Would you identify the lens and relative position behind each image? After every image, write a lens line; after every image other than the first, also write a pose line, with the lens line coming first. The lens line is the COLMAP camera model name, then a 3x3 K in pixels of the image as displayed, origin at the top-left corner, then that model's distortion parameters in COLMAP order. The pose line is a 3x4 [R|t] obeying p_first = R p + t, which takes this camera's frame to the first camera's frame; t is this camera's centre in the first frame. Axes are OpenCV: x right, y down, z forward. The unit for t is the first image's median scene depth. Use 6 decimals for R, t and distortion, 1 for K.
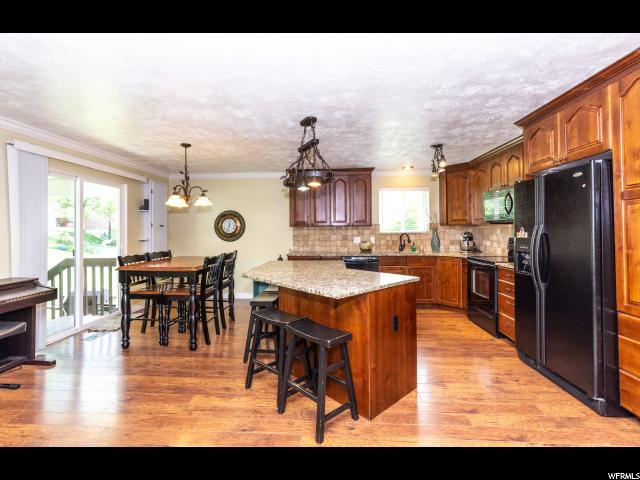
lens RADIAL K [[291.9, 0, 313.2], [0, 291.9, 228.3], [0, 0, 1]] dist [0.000859, 0.000110]
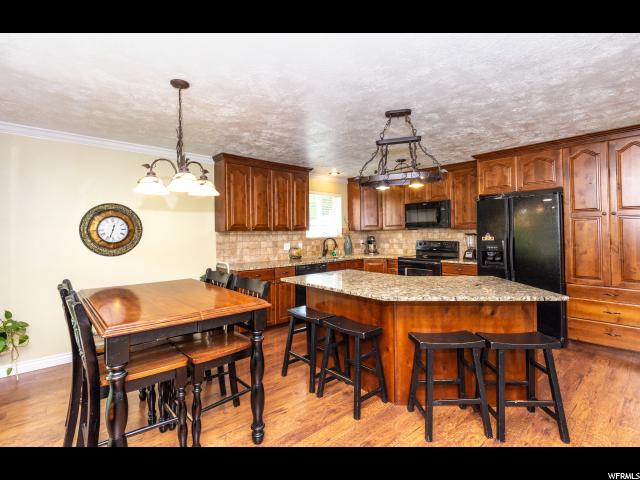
lens RADIAL K [[306.2, 0, 318.2], [0, 306.2, 228.9], [0, 0, 1]] dist [-0.001903, 0.000207]
pose [[0.704017, 0.008501, 0.710132, -0.603693], [-0.001063, 0.999940, -0.010917, -0.004088], [-0.710182, 0.006931, 0.703984, 0.378356]]
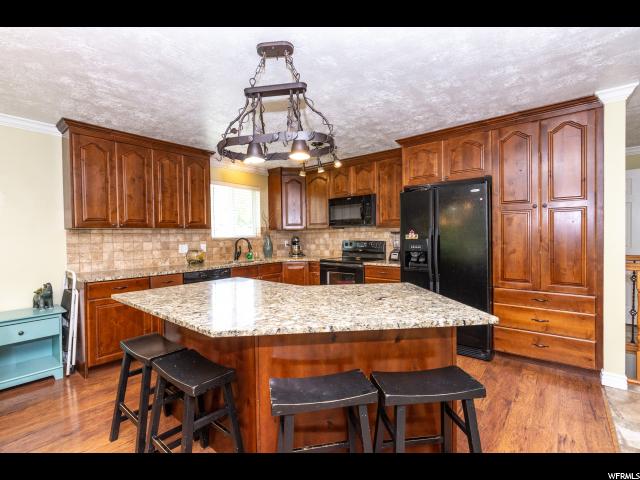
lens RADIAL K [[297.5, 0, 320.0], [0, 297.5, 240.0], [0, 0, 1]] dist [-0.000115, -0.000207]
pose [[0.585754, -0.013610, 0.810375, -0.333871], [0.001719, 0.999878, 0.015550, 0.011550], [-0.810487, -0.007715, 0.585705, 0.408515]]
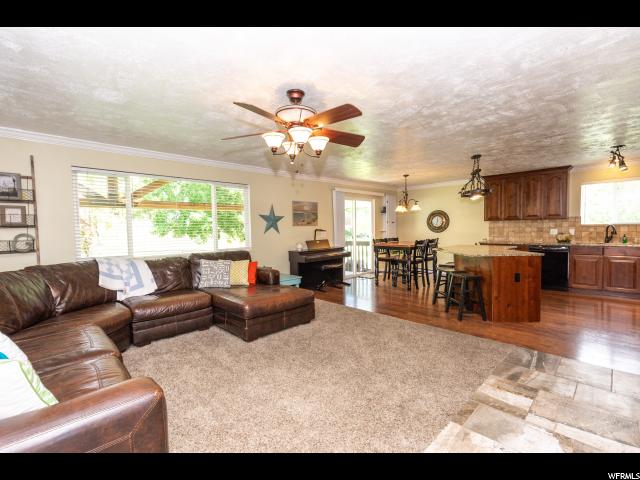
lens RADIAL K [[289.9, 0, 320.0], [0, 289.9, 240.0], [0, 0, 1]] dist [0.001117, -0.000090]
pose [[0.749135, 0.021378, -0.662072, 0.294636], [0.019181, 0.998360, 0.053940, -0.006735], [0.662140, -0.053107, 0.747496, -0.573837]]
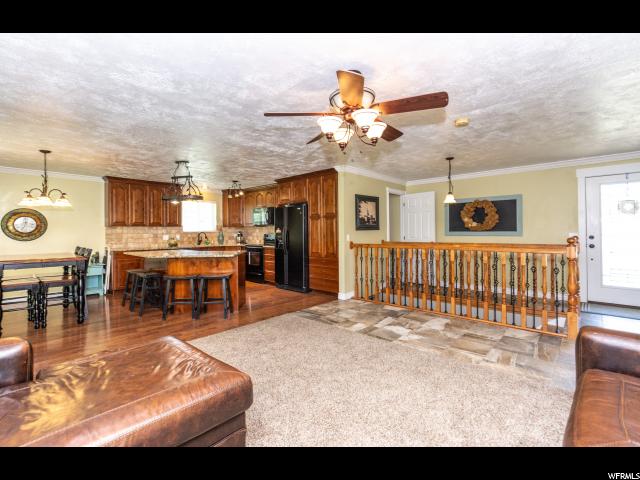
lens RADIAL K [[291.9, 0, 313.2], [0, 291.9, 228.3], [0, 0, 1]] dist [0.000859, 0.000110]
pose [[0.637757, 0.009690, 0.770177, -0.584538], [-0.003005, 0.999945, -0.010092, 0.015015], [-0.770232, 0.004122, 0.637751, -0.444183]]
